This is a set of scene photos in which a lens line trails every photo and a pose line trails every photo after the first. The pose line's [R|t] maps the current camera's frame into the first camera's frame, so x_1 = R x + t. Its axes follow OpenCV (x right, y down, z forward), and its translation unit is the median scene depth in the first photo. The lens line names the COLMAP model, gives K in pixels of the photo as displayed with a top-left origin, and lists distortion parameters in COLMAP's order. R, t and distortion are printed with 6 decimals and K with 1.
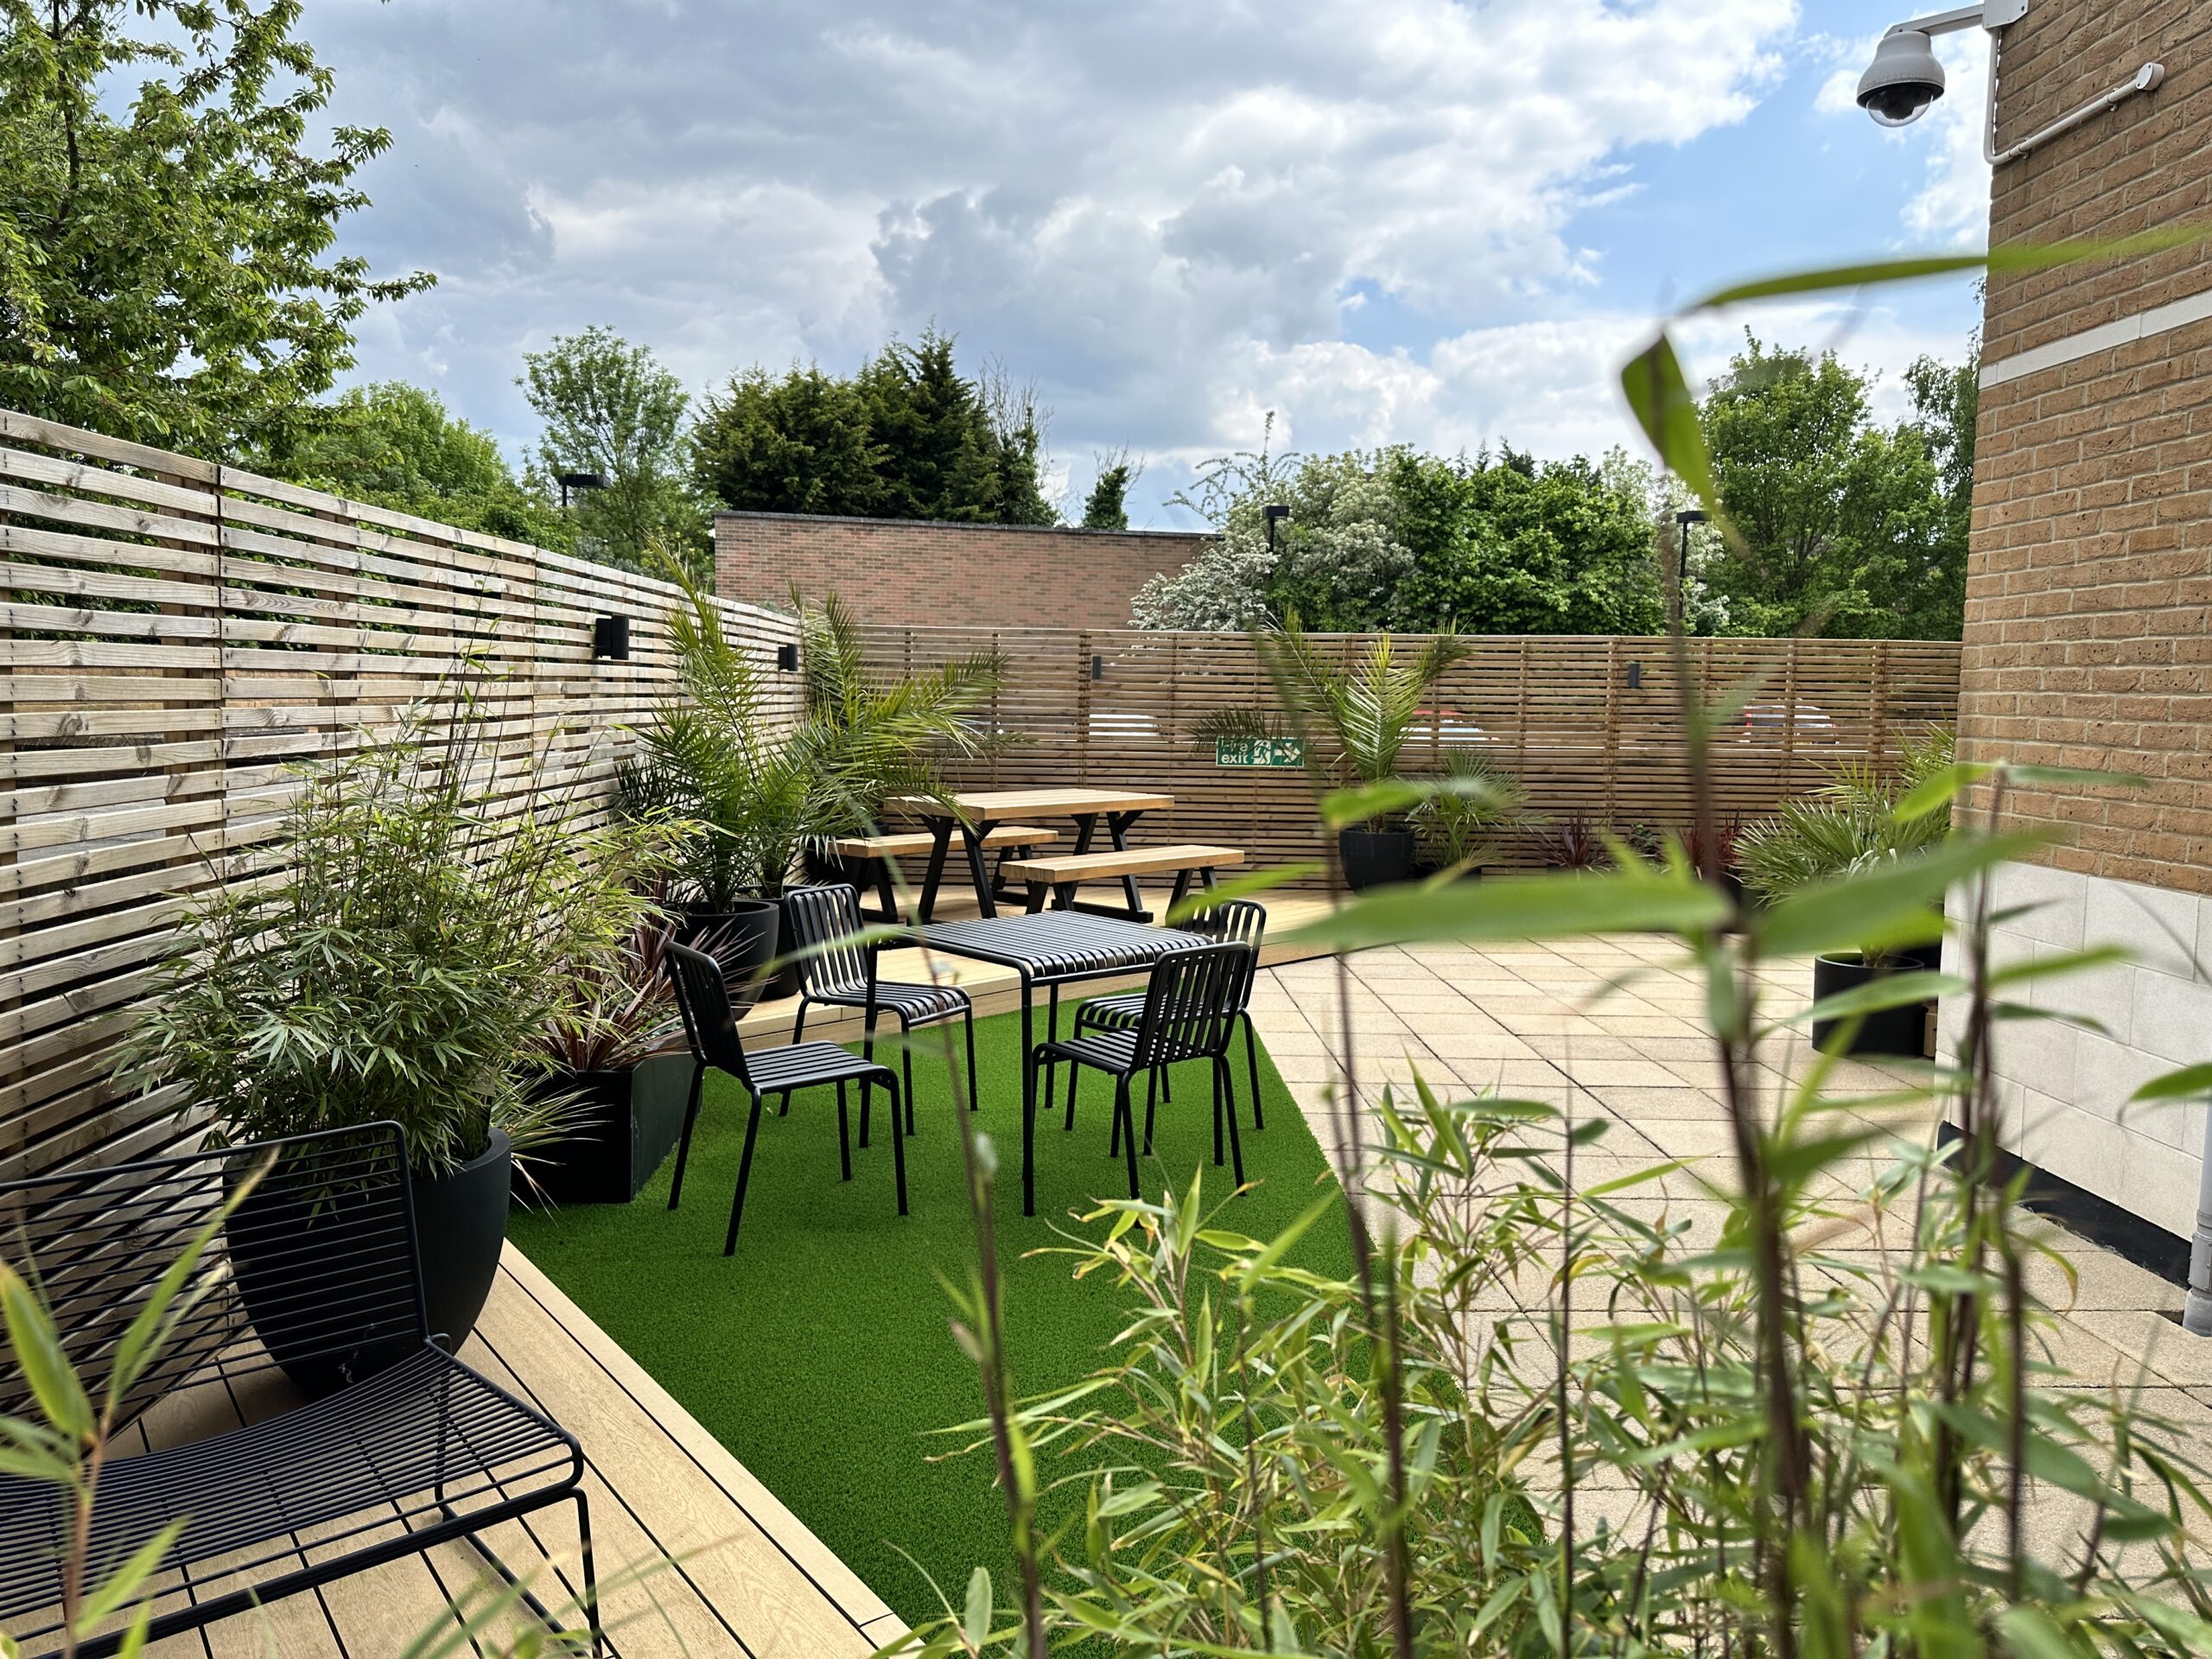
lens RADIAL K [[1523.1, 0, 1098.8], [0, 1523.1, 821.0], [0, 0, 1]] dist [0.005141, -0.018280]
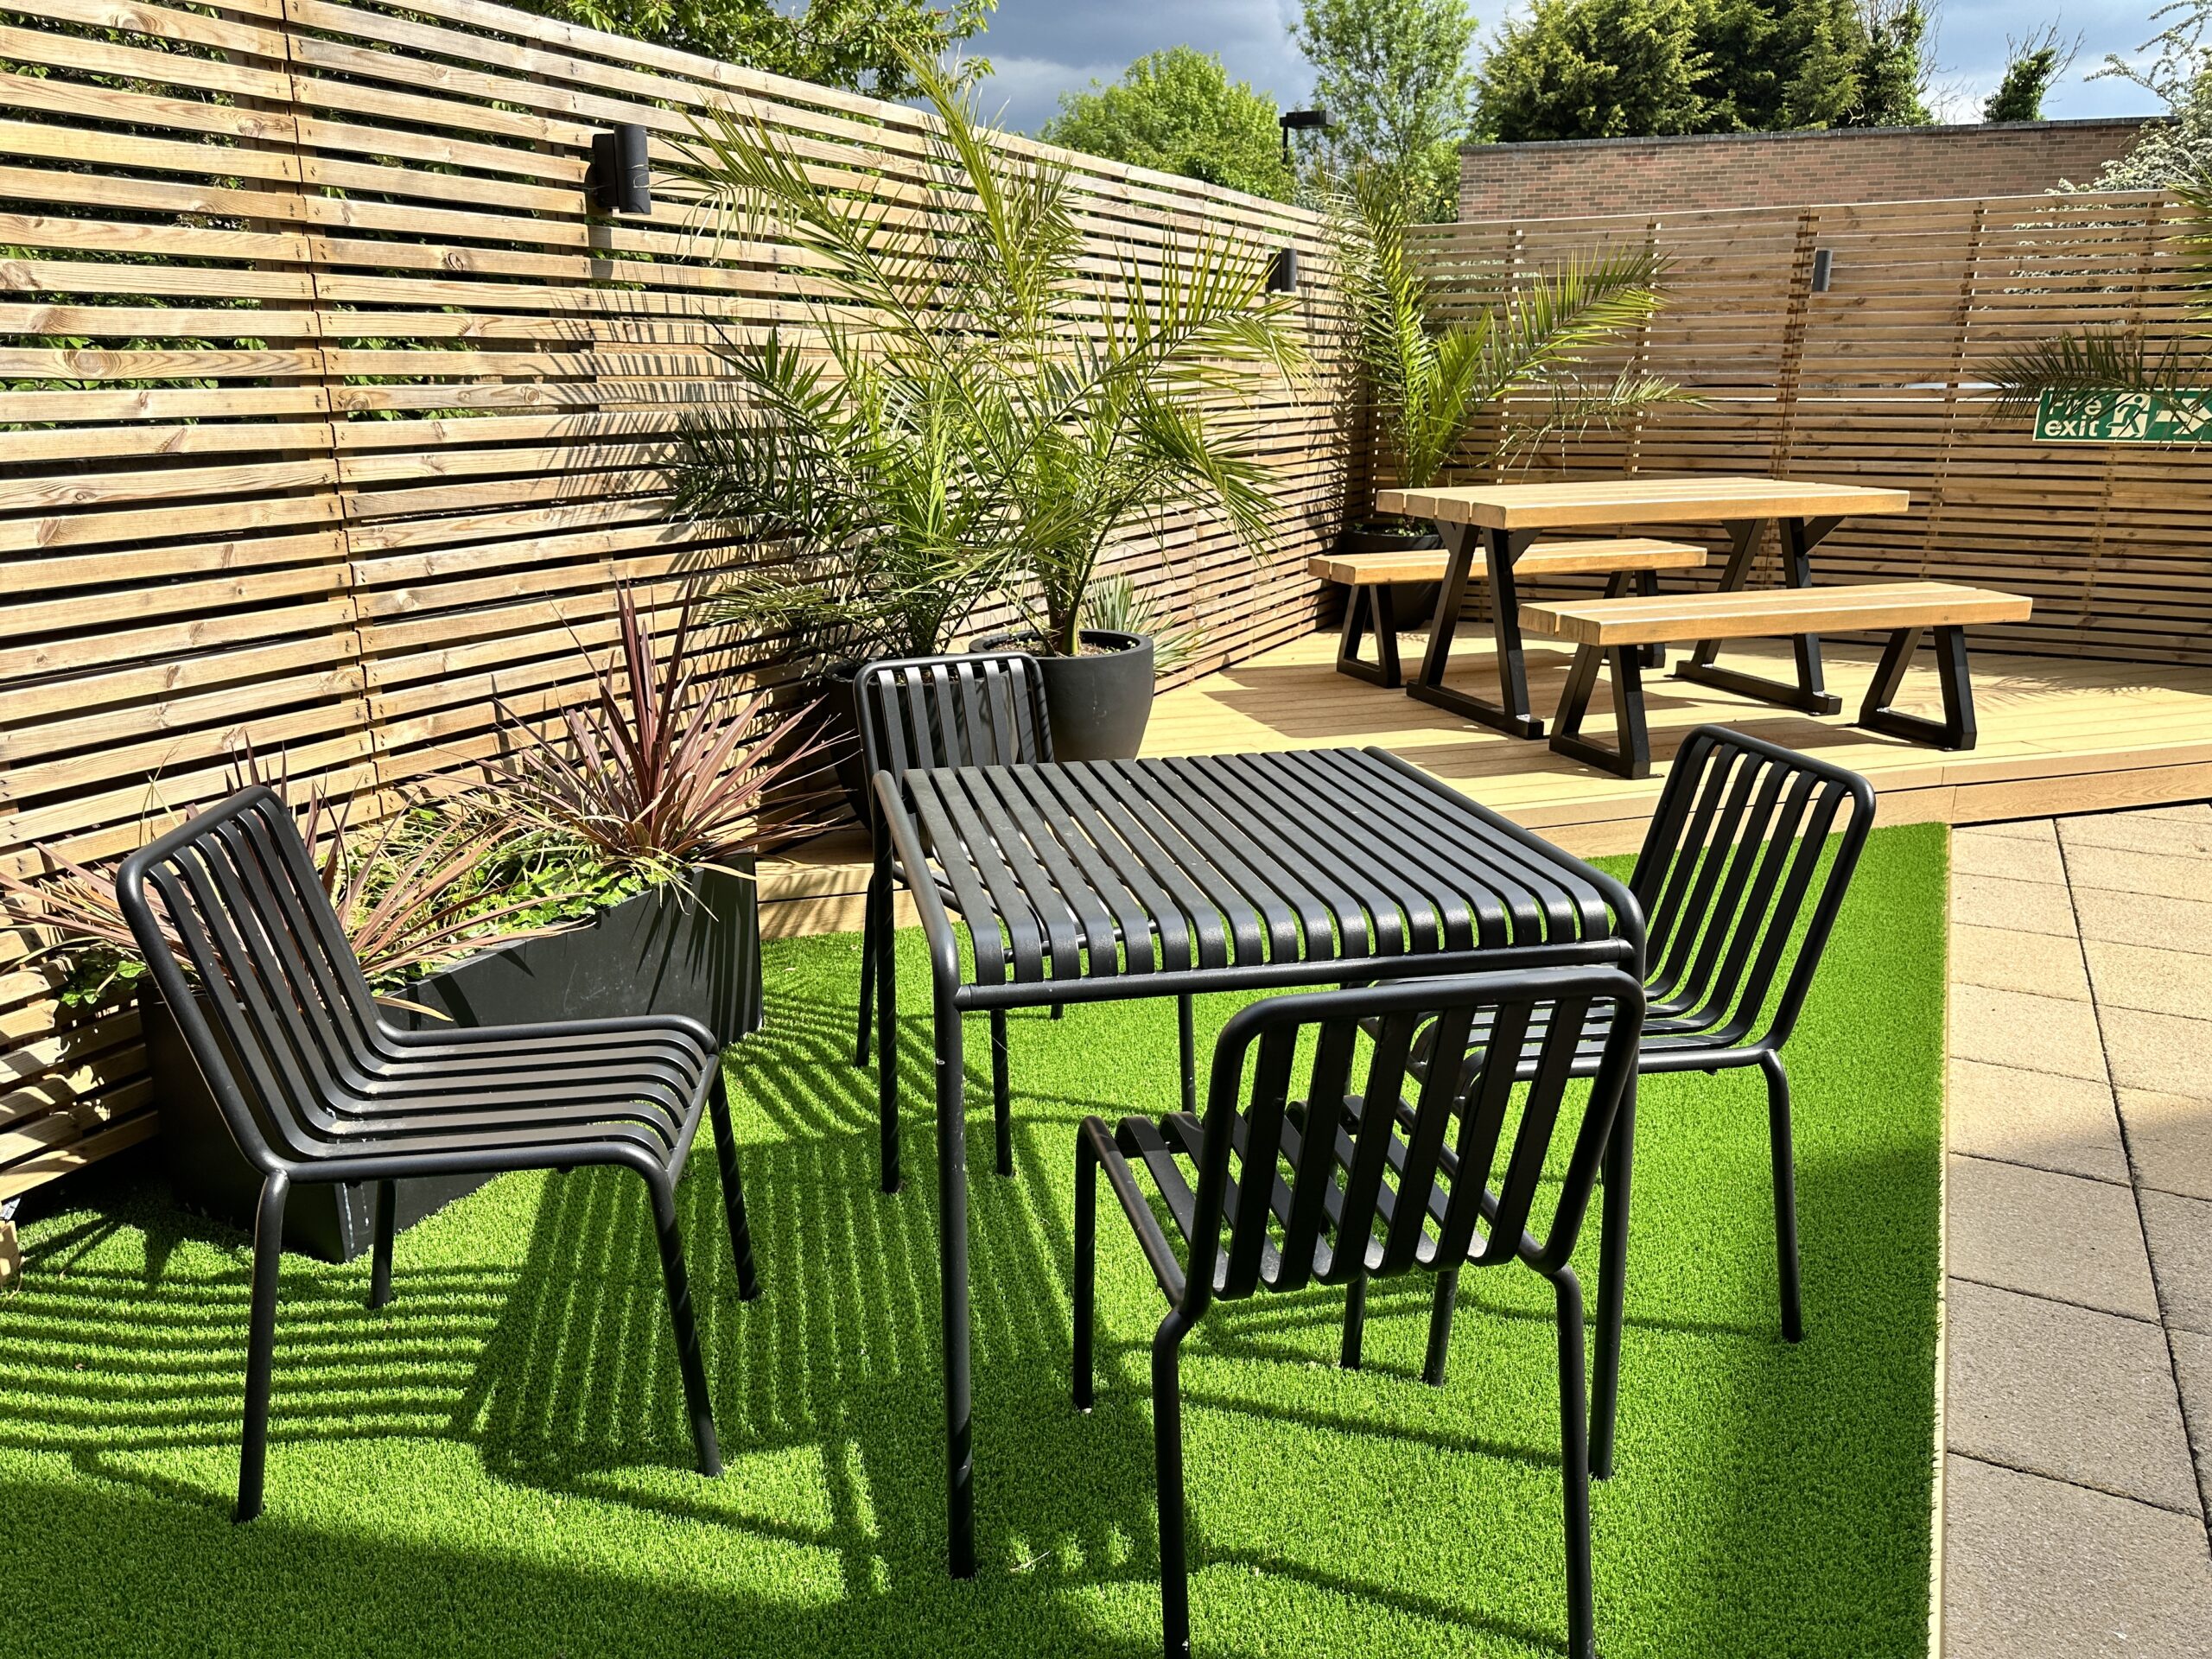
lens RADIAL K [[1523.1, 0, 1098.8], [0, 1523.1, 821.0], [0, 0, 1]] dist [0.005141, -0.018280]
pose [[0.867621, 0.117379, -0.483173, 0.026944], [-0.021909, 0.979817, 0.198690, -0.000897], [0.496743, -0.161802, 0.852682, 0.129247]]
